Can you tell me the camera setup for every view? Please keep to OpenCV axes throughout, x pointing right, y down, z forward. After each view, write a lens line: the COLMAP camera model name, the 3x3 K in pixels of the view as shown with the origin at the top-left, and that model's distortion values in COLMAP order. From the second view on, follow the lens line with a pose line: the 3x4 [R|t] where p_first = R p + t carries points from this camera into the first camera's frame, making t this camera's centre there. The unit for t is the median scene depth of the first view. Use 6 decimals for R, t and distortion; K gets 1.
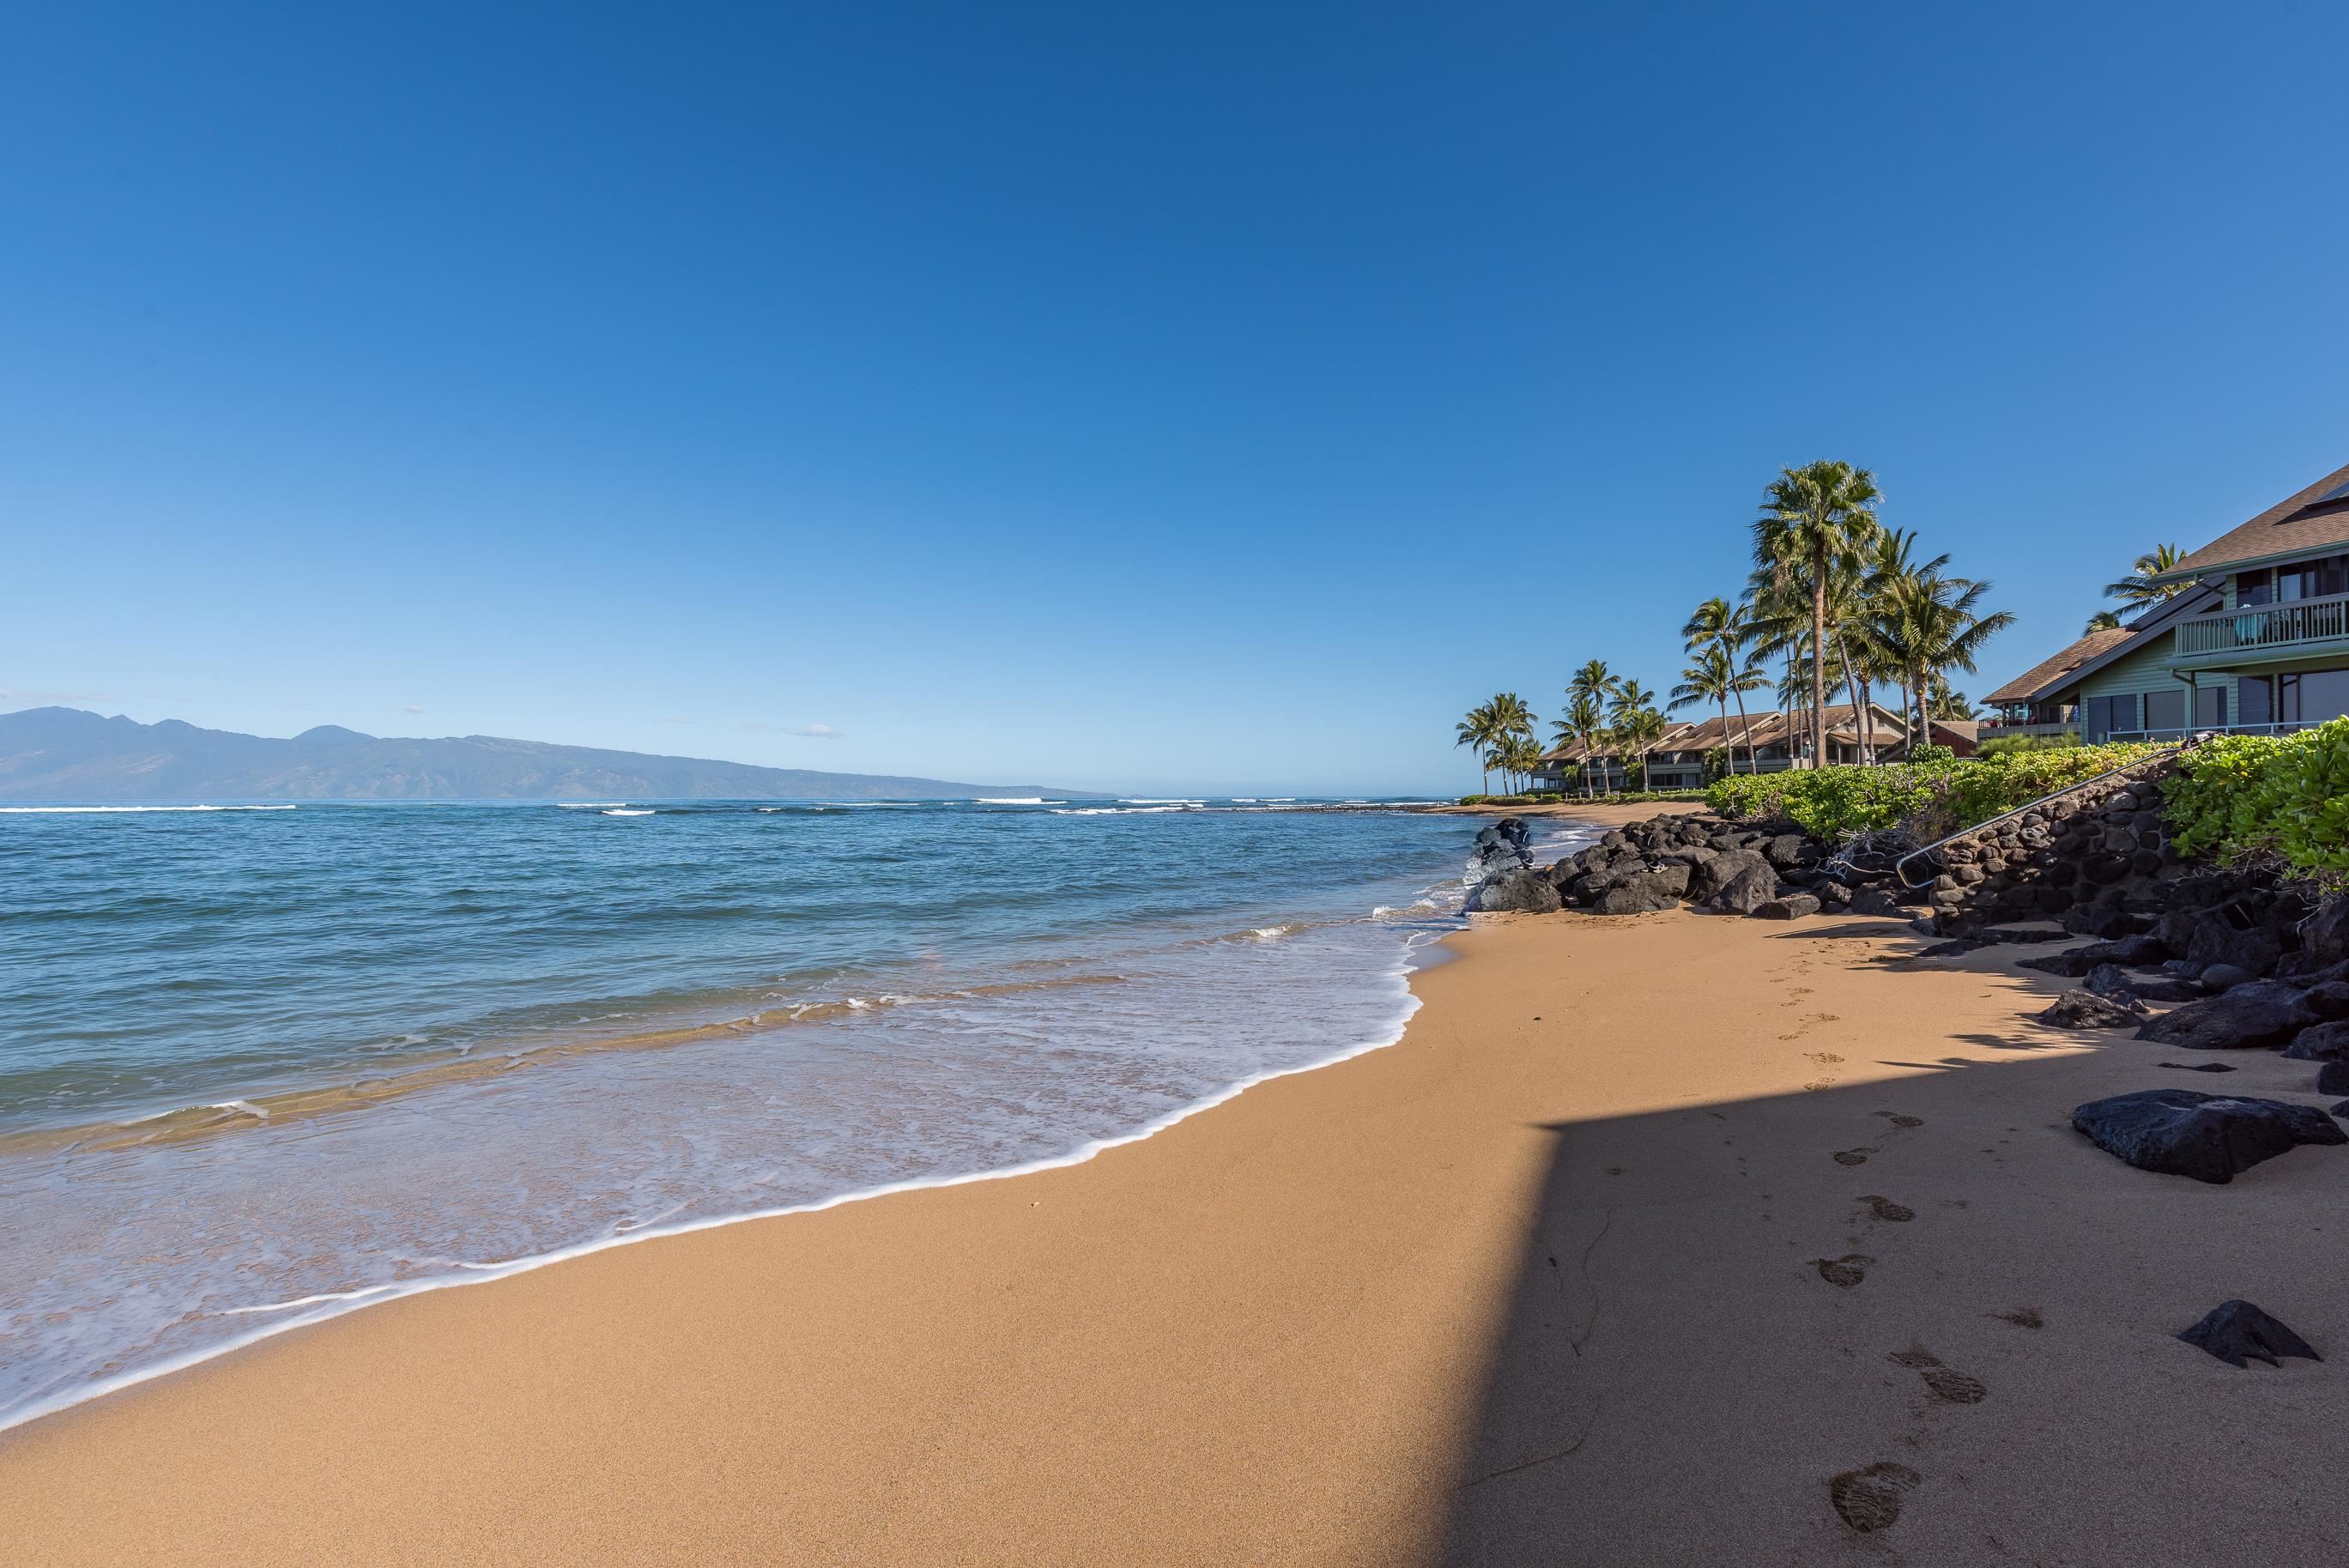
lens RADIAL K [[1011.9, 0, 1183.5], [0, 1011.9, 792.6], [0, 0, 1]] dist [0.000352, -0.000073]
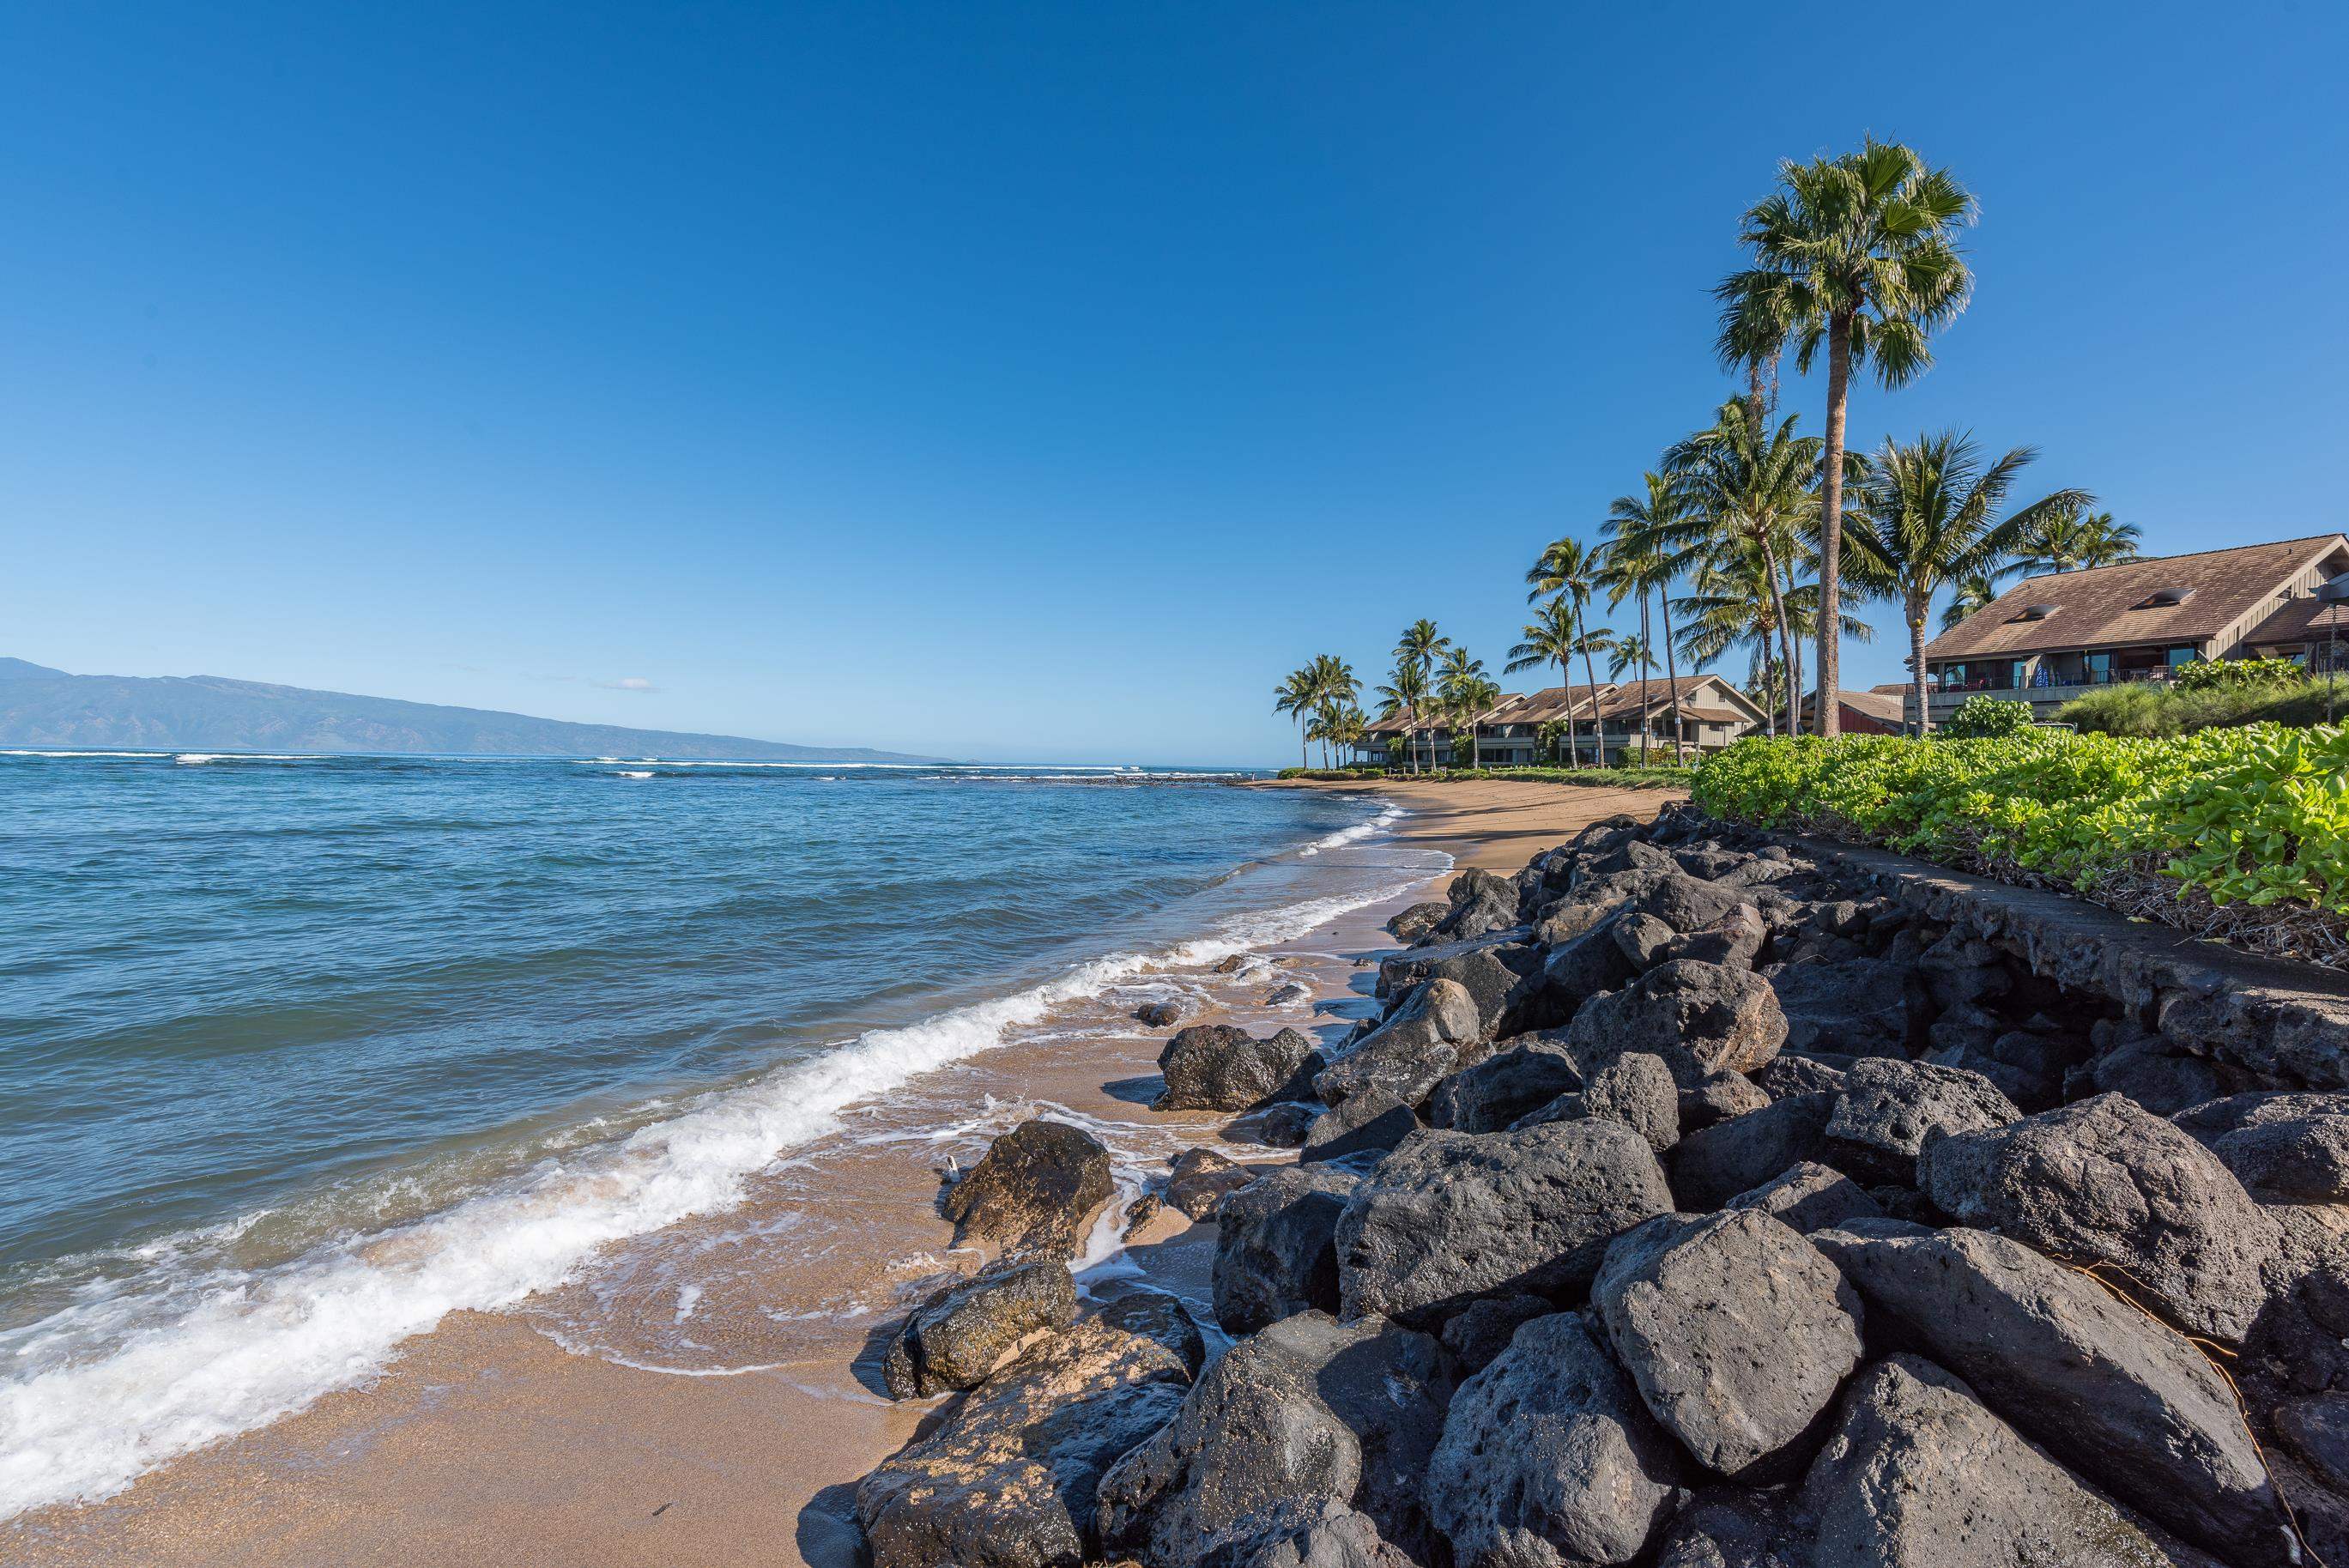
lens RADIAL K [[1011.9, 0, 1183.5], [0, 1011.9, 792.6], [0, 0, 1]] dist [0.000352, -0.000073]
pose [[0.987235, 0.016805, 0.158379, 0.059122], [-0.021818, 0.999313, 0.029968, -0.000452], [-0.157767, -0.033041, 0.986923, 0.150884]]
